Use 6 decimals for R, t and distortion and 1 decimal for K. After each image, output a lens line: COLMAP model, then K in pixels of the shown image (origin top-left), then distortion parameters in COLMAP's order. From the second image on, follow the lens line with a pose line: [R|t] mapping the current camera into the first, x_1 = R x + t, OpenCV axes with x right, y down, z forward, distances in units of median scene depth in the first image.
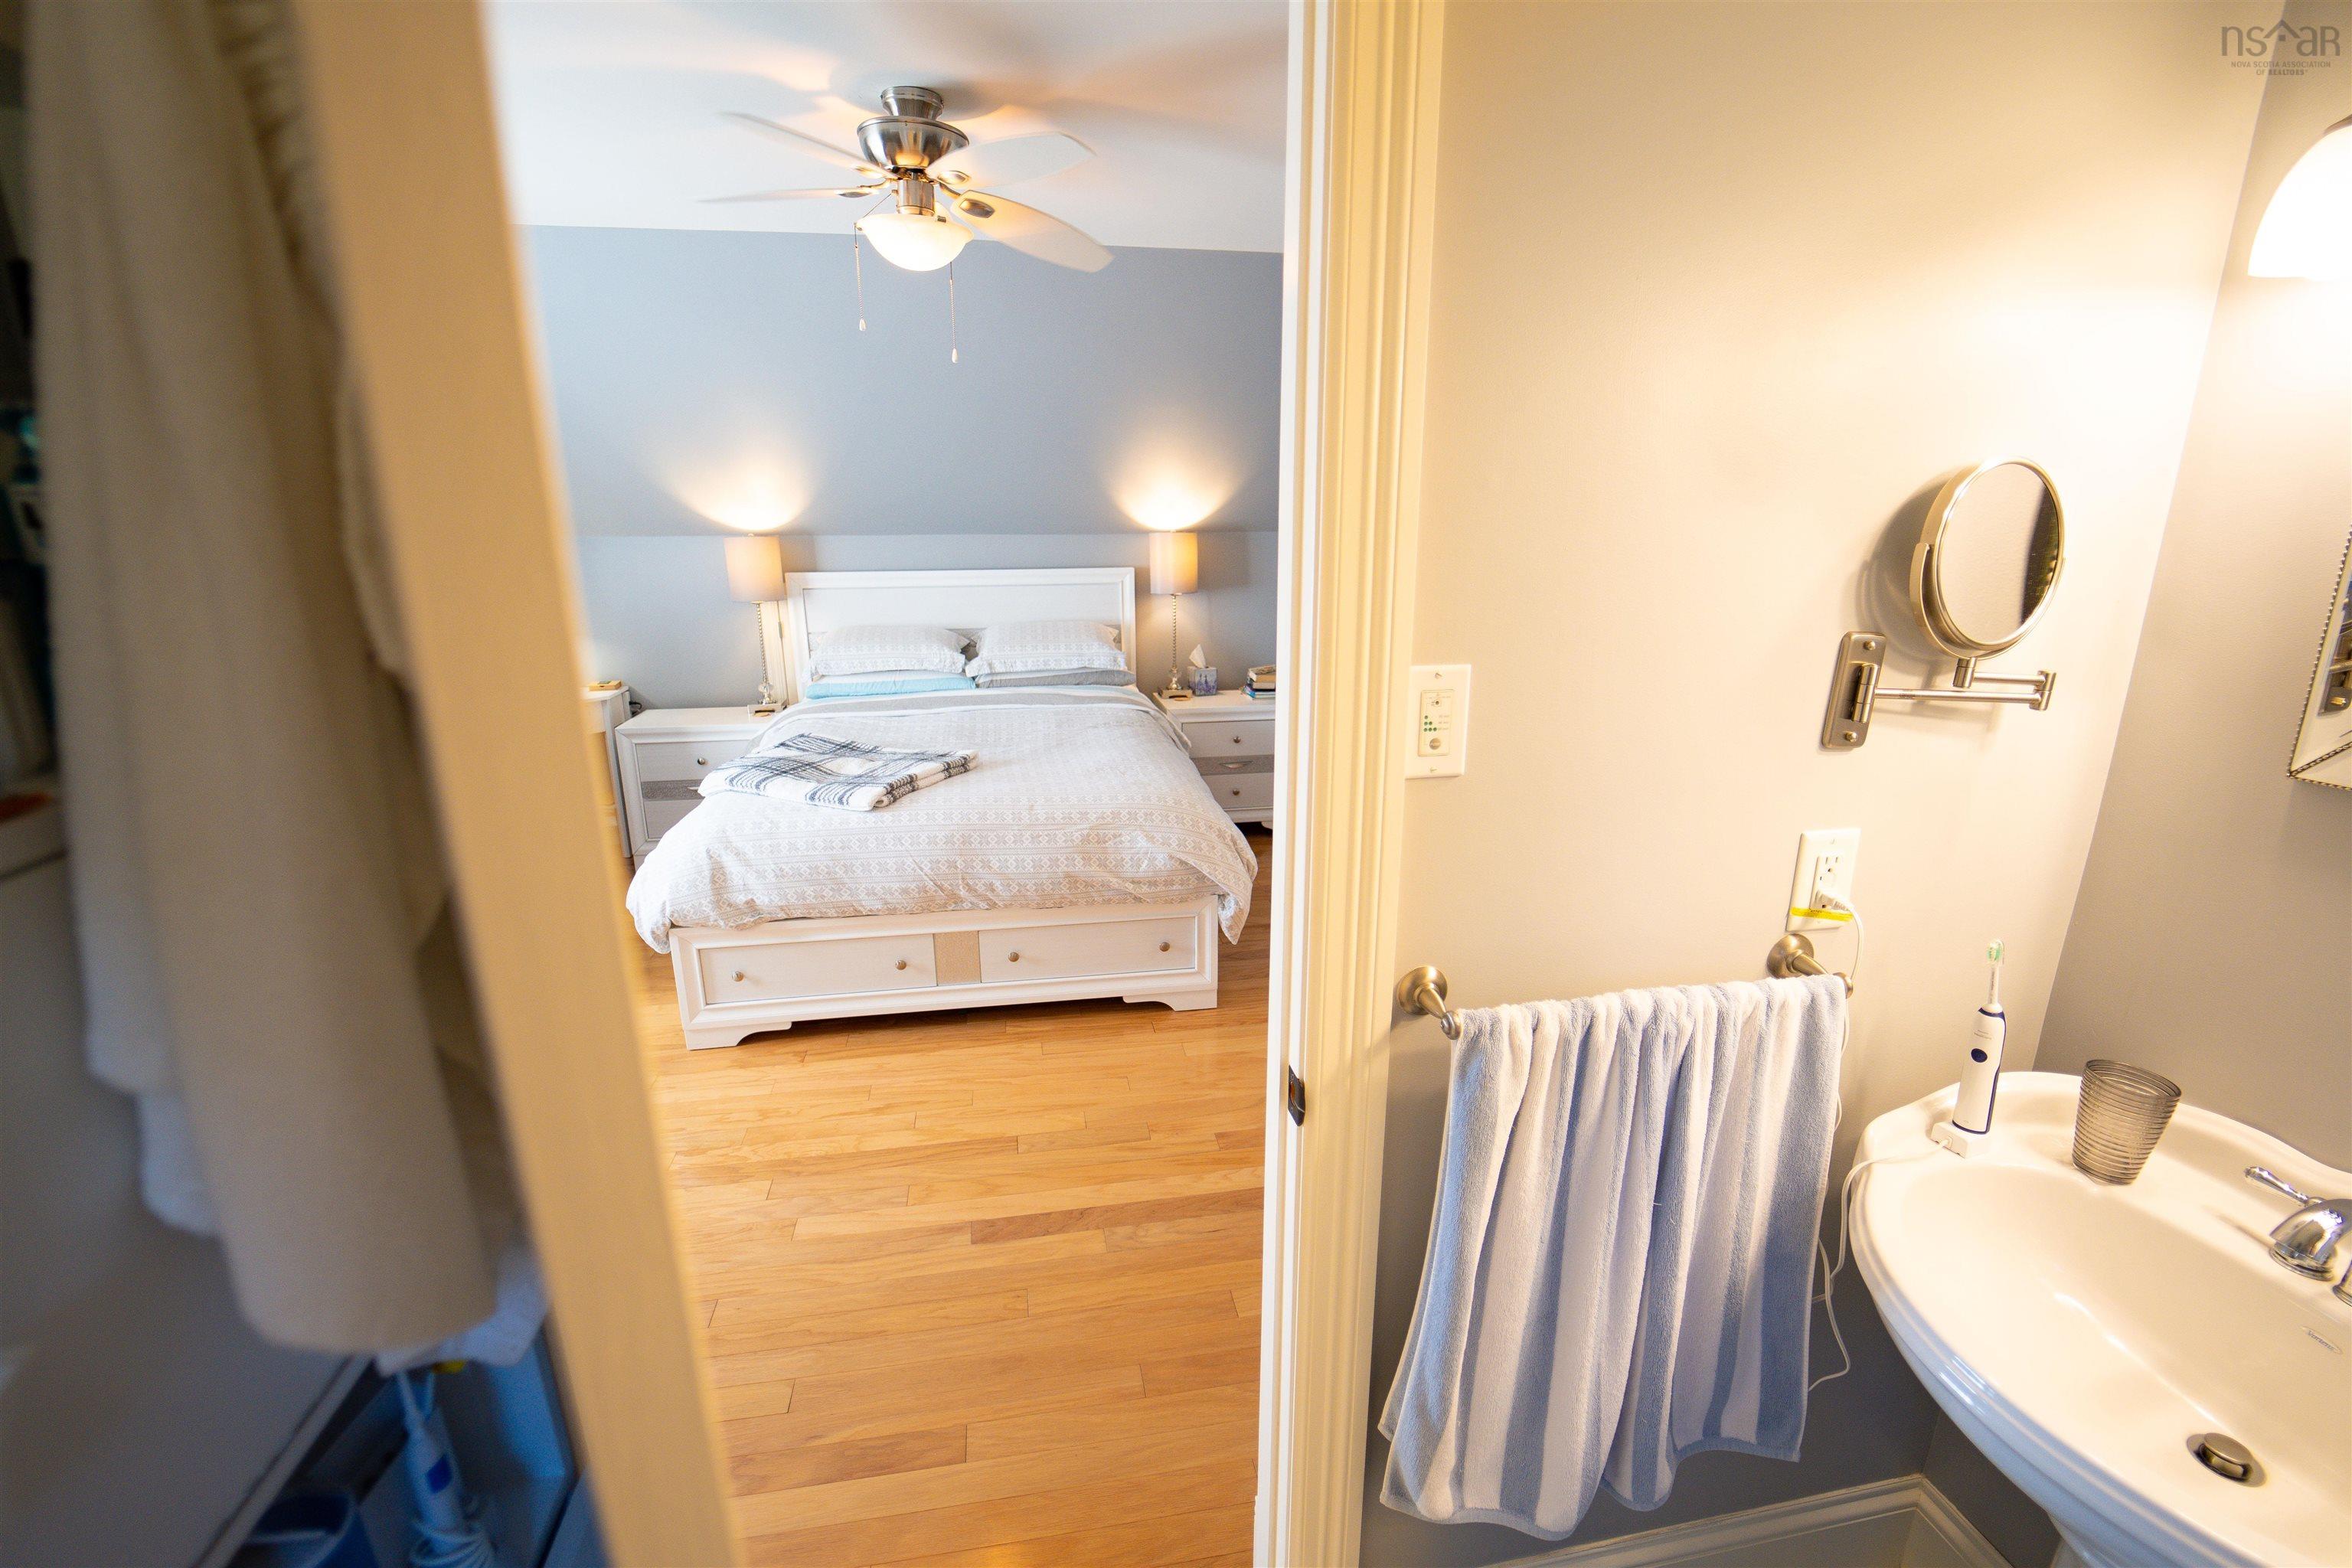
lens RADIAL K [[980.6, 0, 1188.2], [0, 980.6, 795.8], [0, 0, 1]] dist [-0.024539, -0.000004]
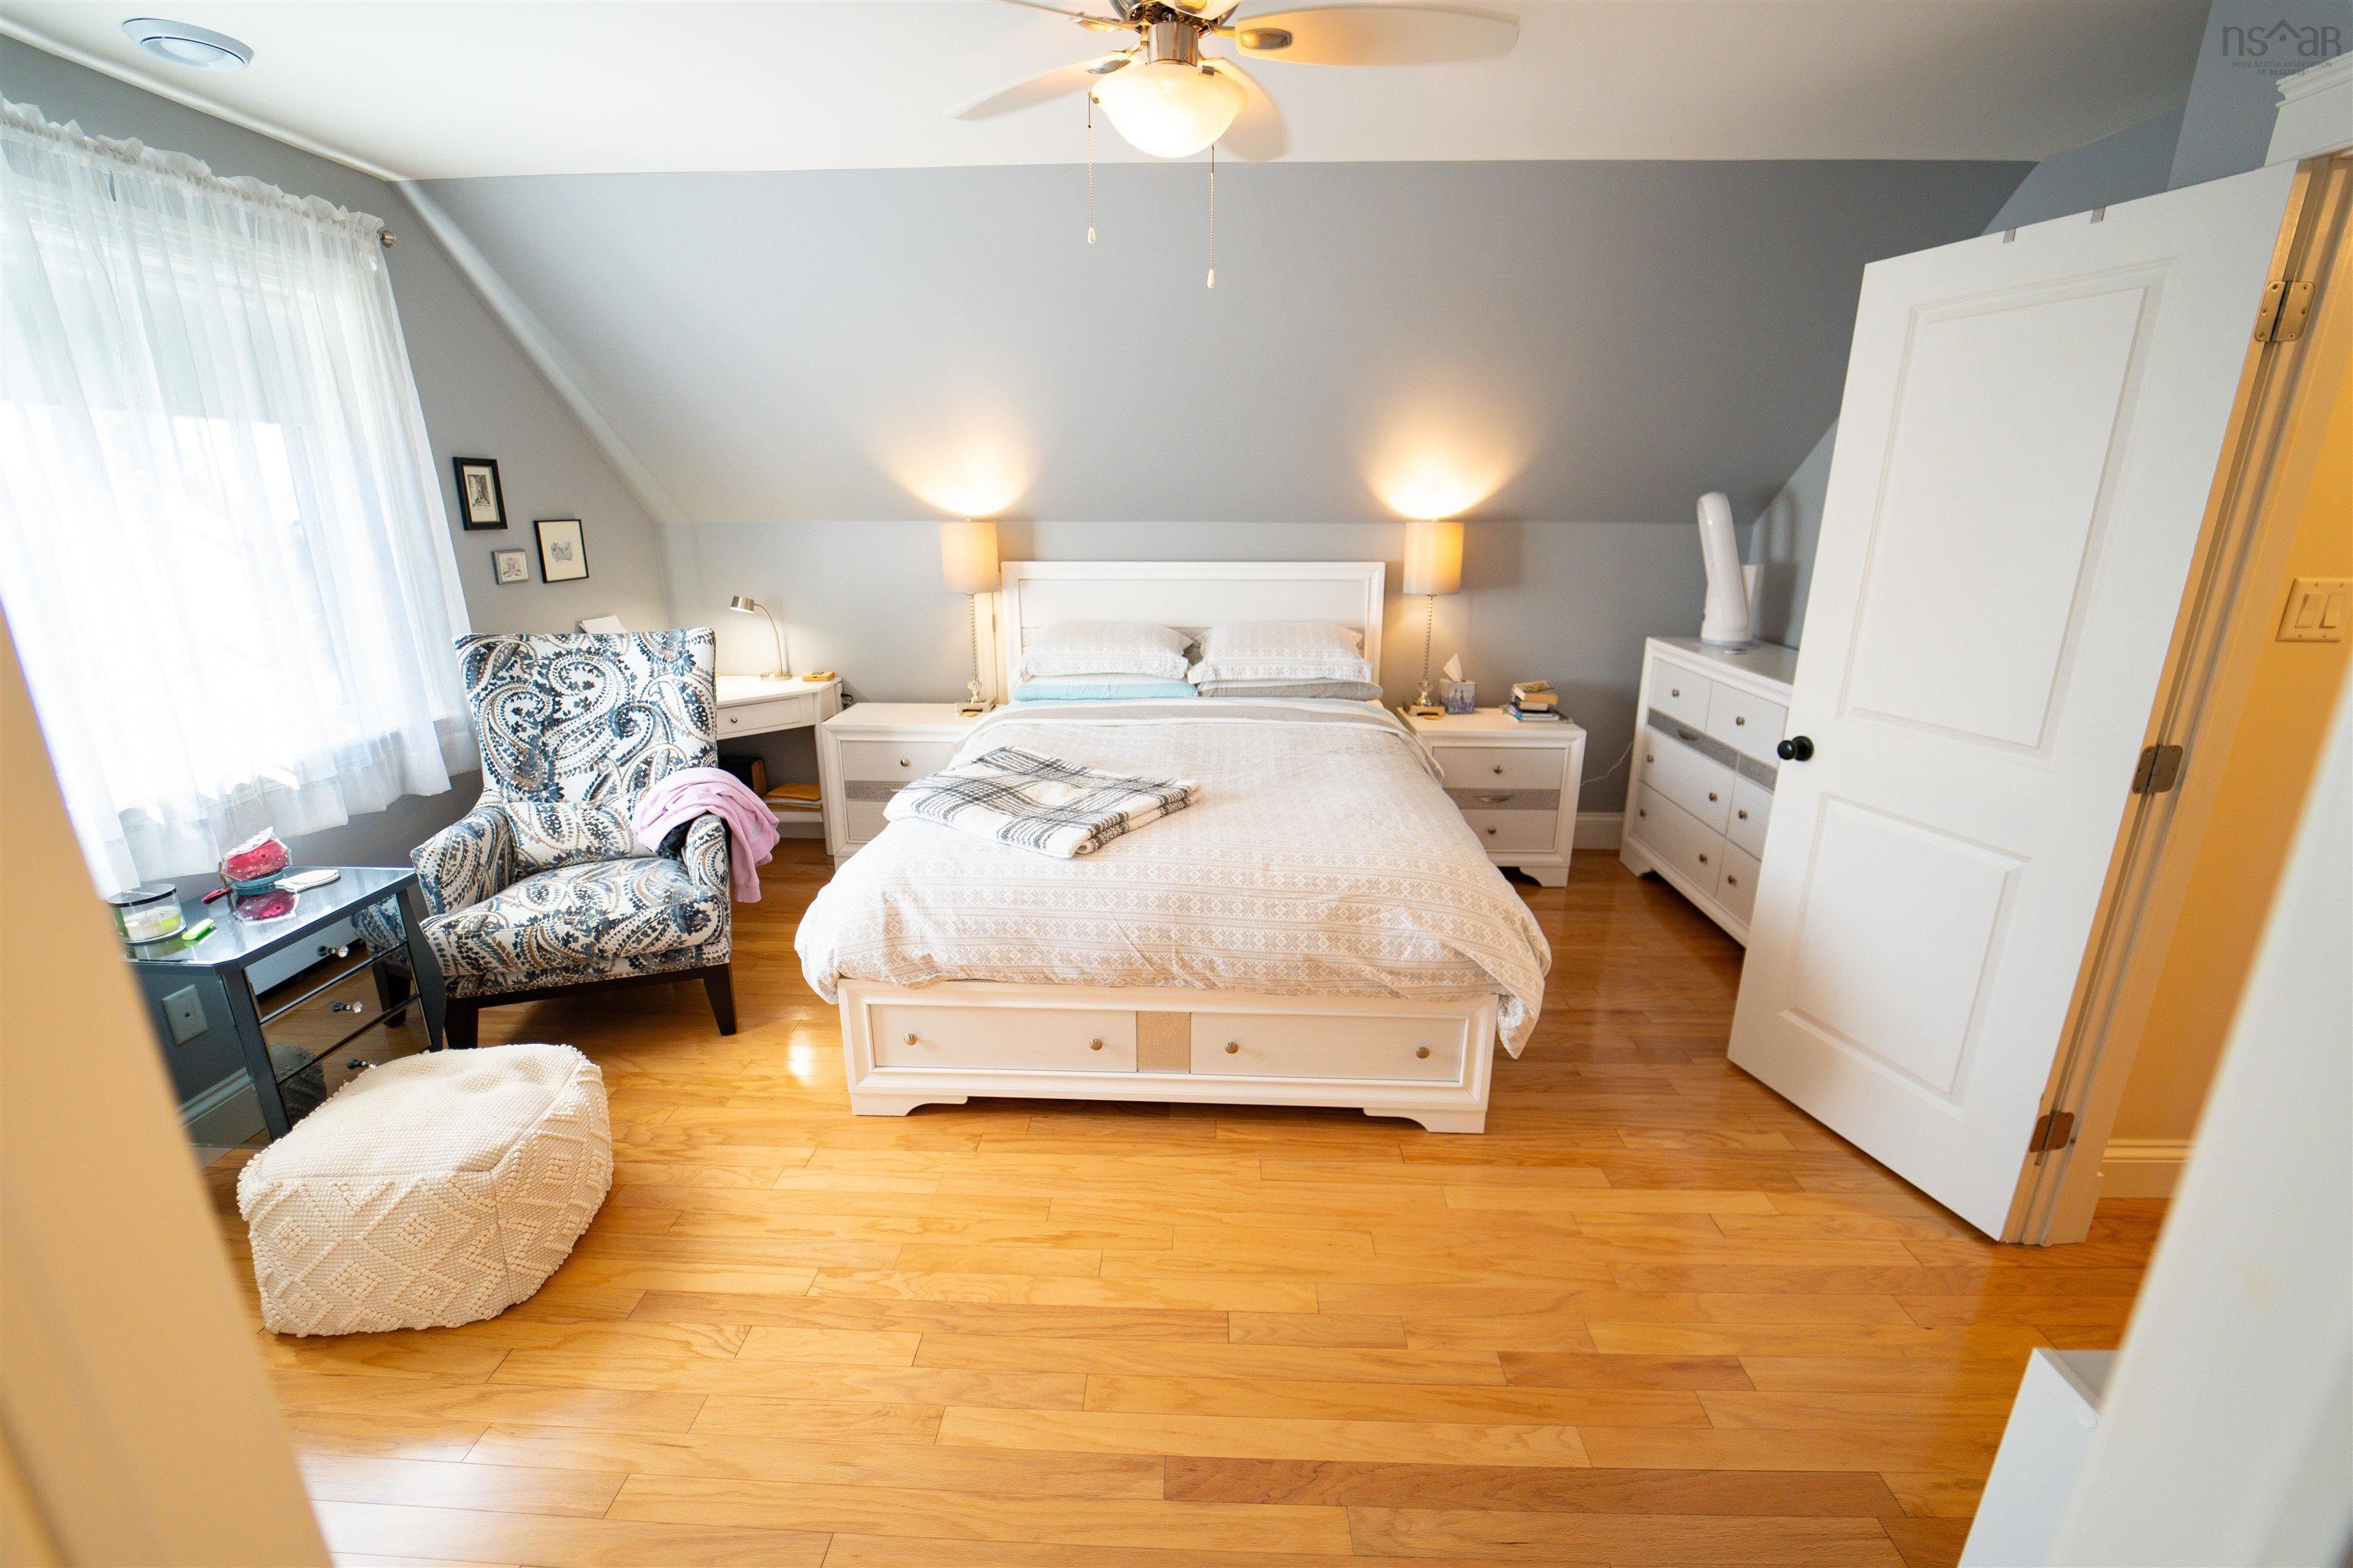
lens RADIAL K [[963.9, 0, 1191.9], [0, 963.9, 789.2], [0, 0, 1]] dist [-0.030718, 0.000042]
pose [[0.978212, 0.060929, -0.198468, -0.067300], [-0.059460, 0.998141, 0.013360, -0.056728], [0.198913, -0.001268, 0.980016, 0.223142]]
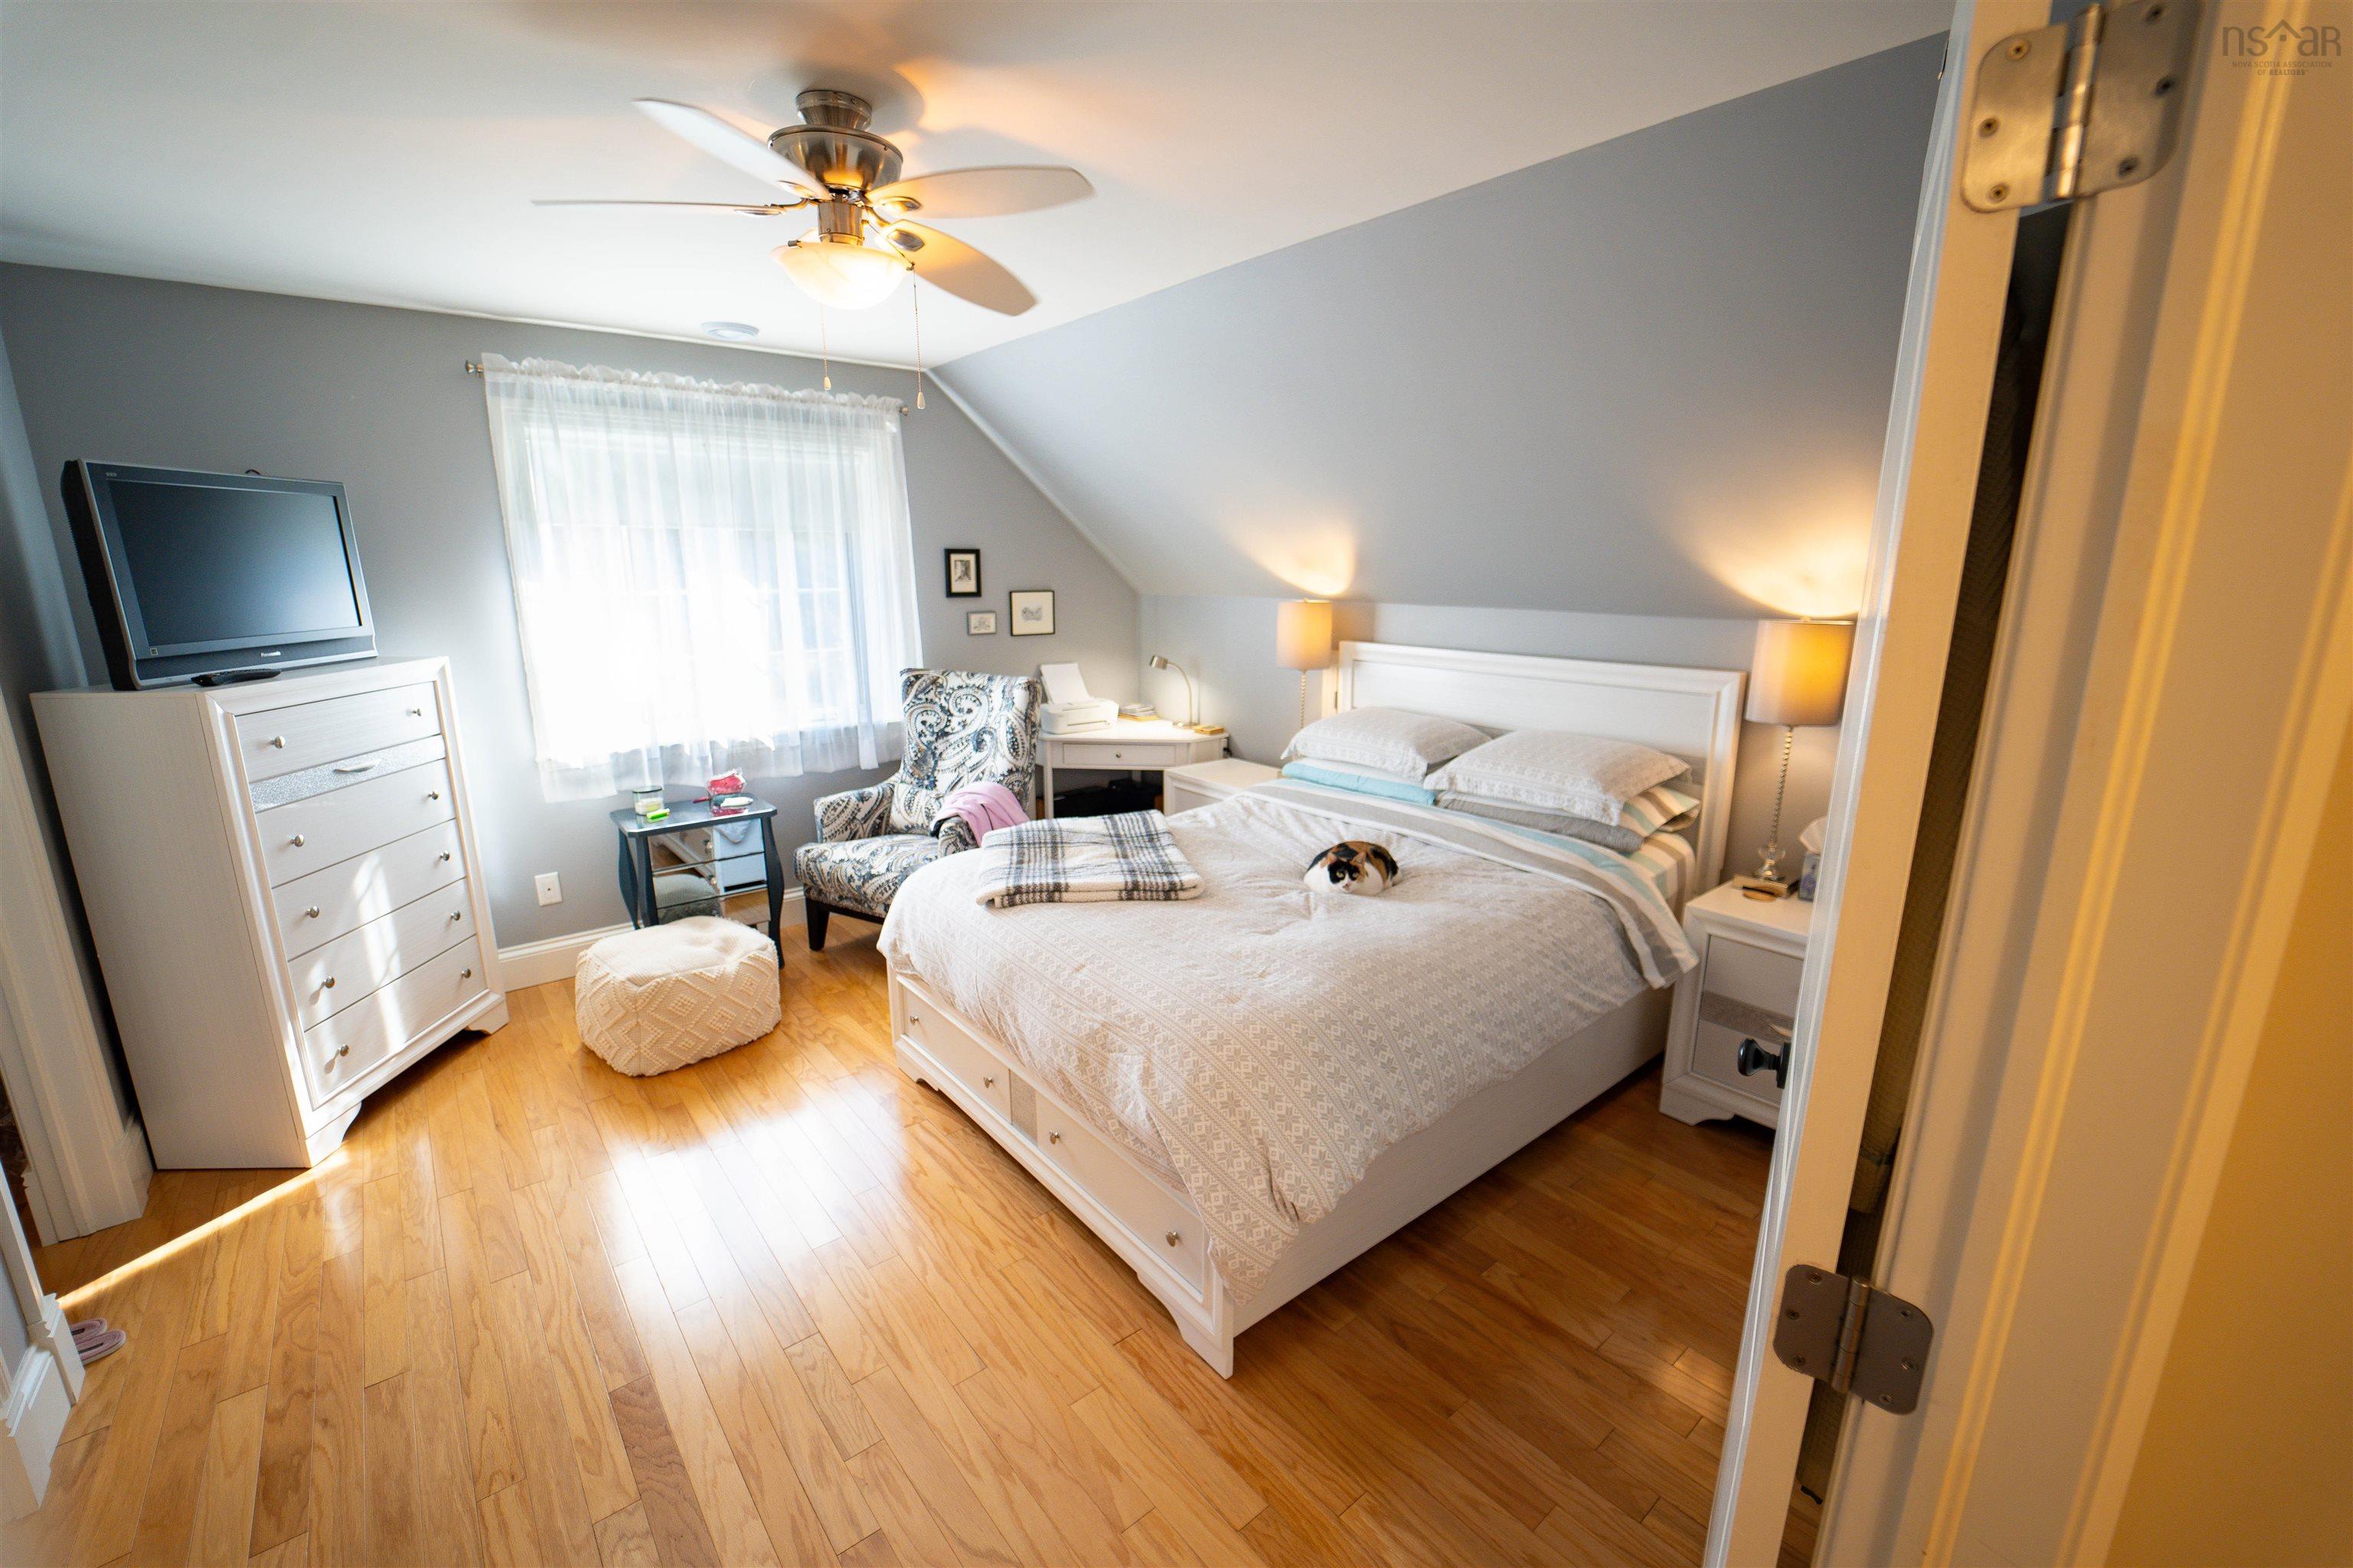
lens RADIAL K [[959.3, 0, 1178.6], [0, 959.3, 787.8], [0, 0, 1]] dist [-0.021464, 0.000041]
pose [[0.497890, 0.197129, -0.844539, 0.479321], [-0.243434, 0.966439, 0.082069, -0.202235], [0.832374, 0.164728, 0.529168, 0.632612]]
